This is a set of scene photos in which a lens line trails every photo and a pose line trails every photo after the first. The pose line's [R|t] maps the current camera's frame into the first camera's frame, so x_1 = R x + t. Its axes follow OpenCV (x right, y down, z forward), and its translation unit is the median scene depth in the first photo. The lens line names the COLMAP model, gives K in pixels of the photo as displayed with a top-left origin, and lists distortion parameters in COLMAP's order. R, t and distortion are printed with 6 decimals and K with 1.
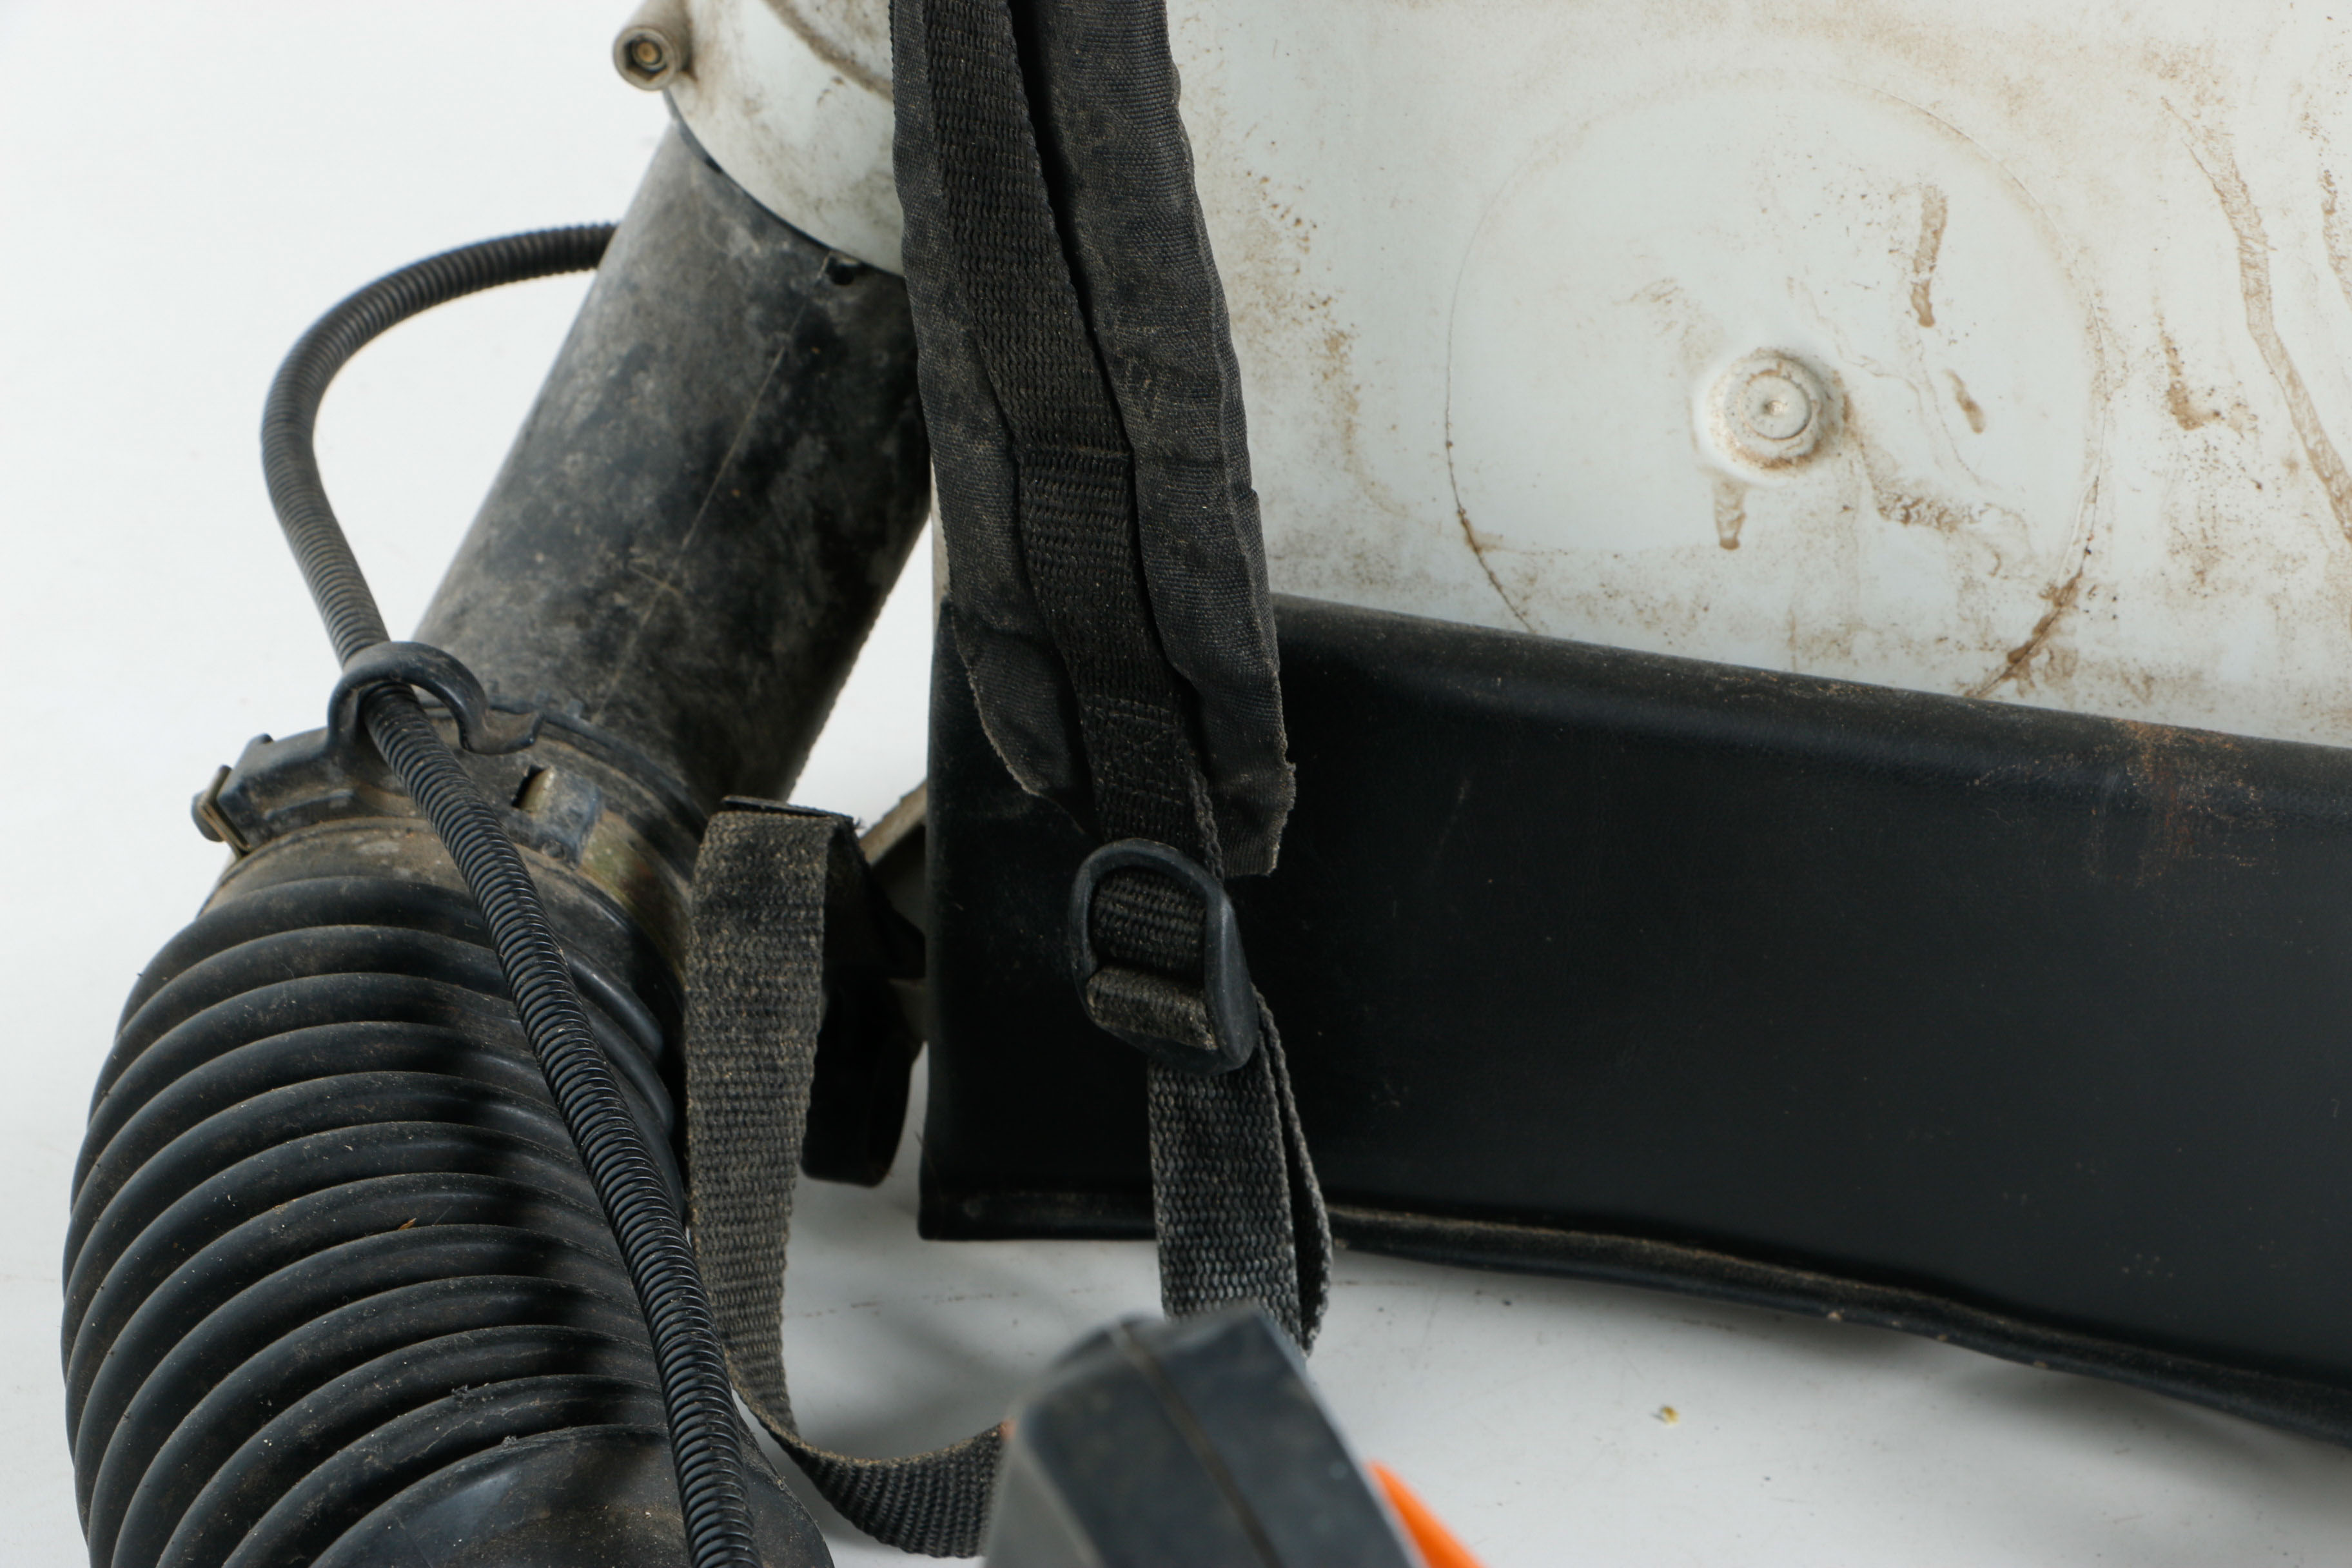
lens RADIAL K [[5621.7, 0, 1097.6], [0, 5621.7, 785.0], [0, 0, 1]] dist [0.225068, 0.141984]
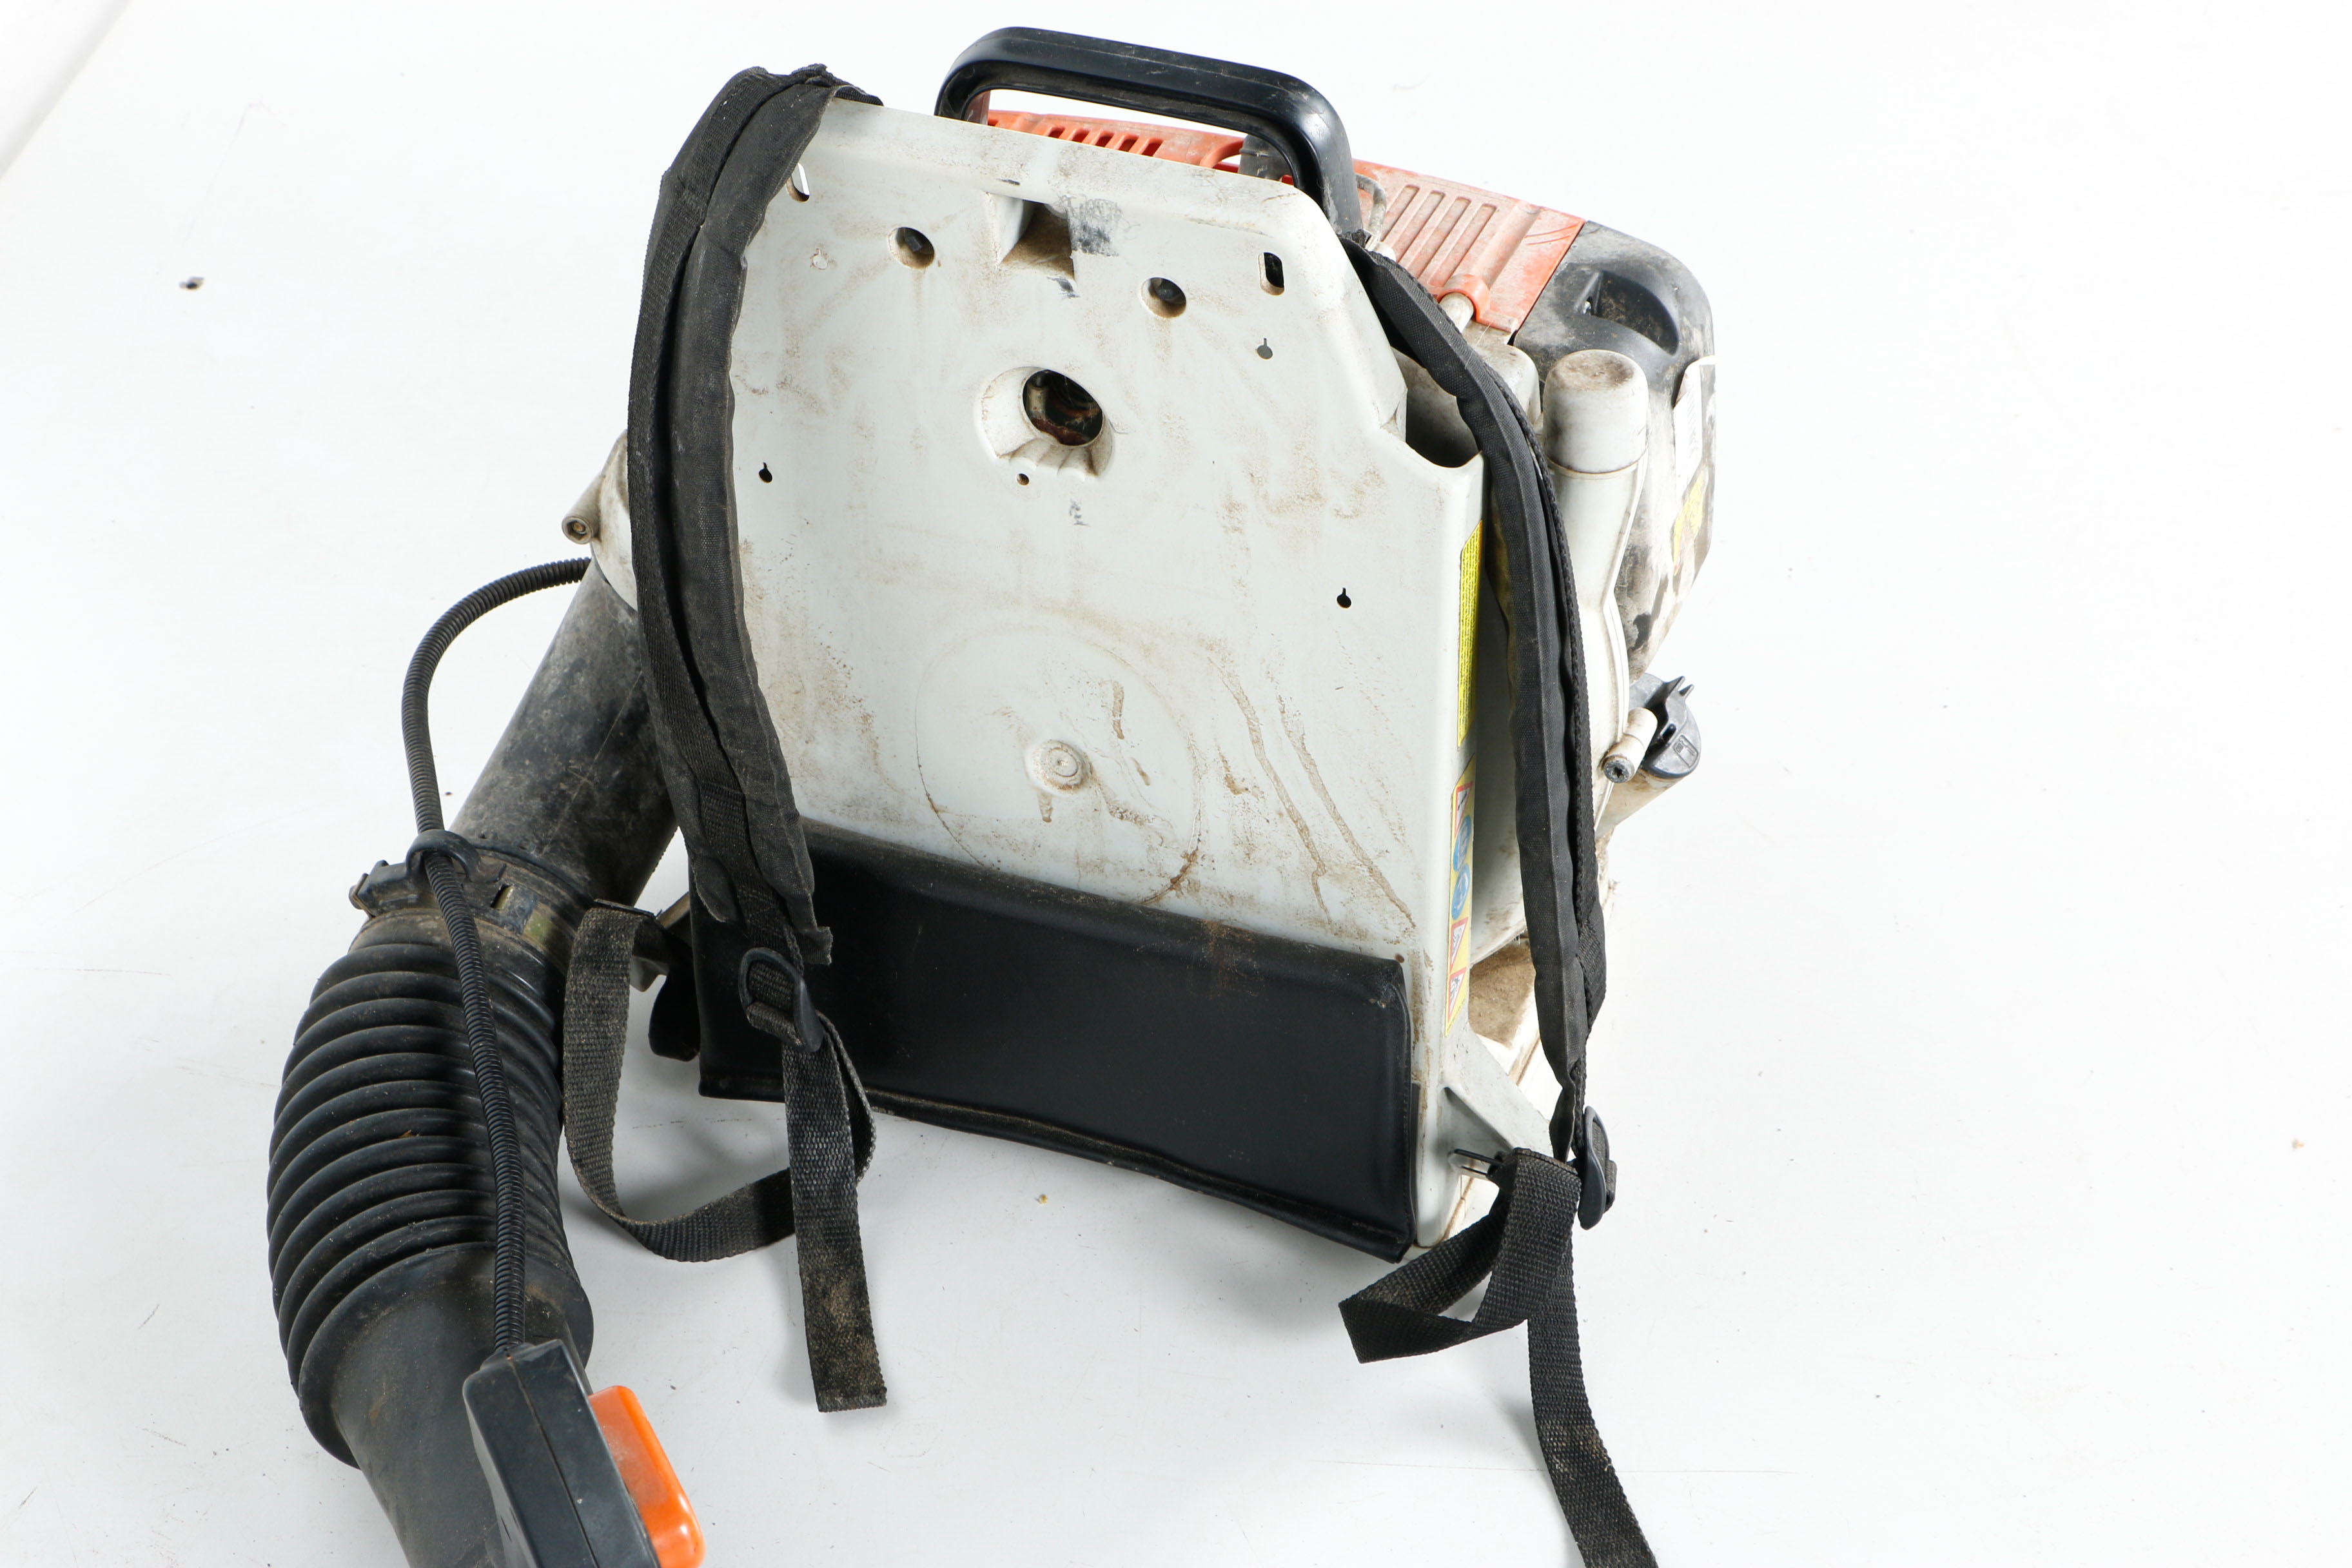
lens RADIAL K [[4270.5, 0, 1173.0], [0, 4270.5, 721.0], [0, 0, 1]] dist [0.058653, 0.364067]
pose [[0.996435, 0.037865, -0.075394, 0.281292], [-0.028402, 0.992019, 0.122845, -0.280812], [0.079444, -0.120266, 0.989558, -0.589895]]
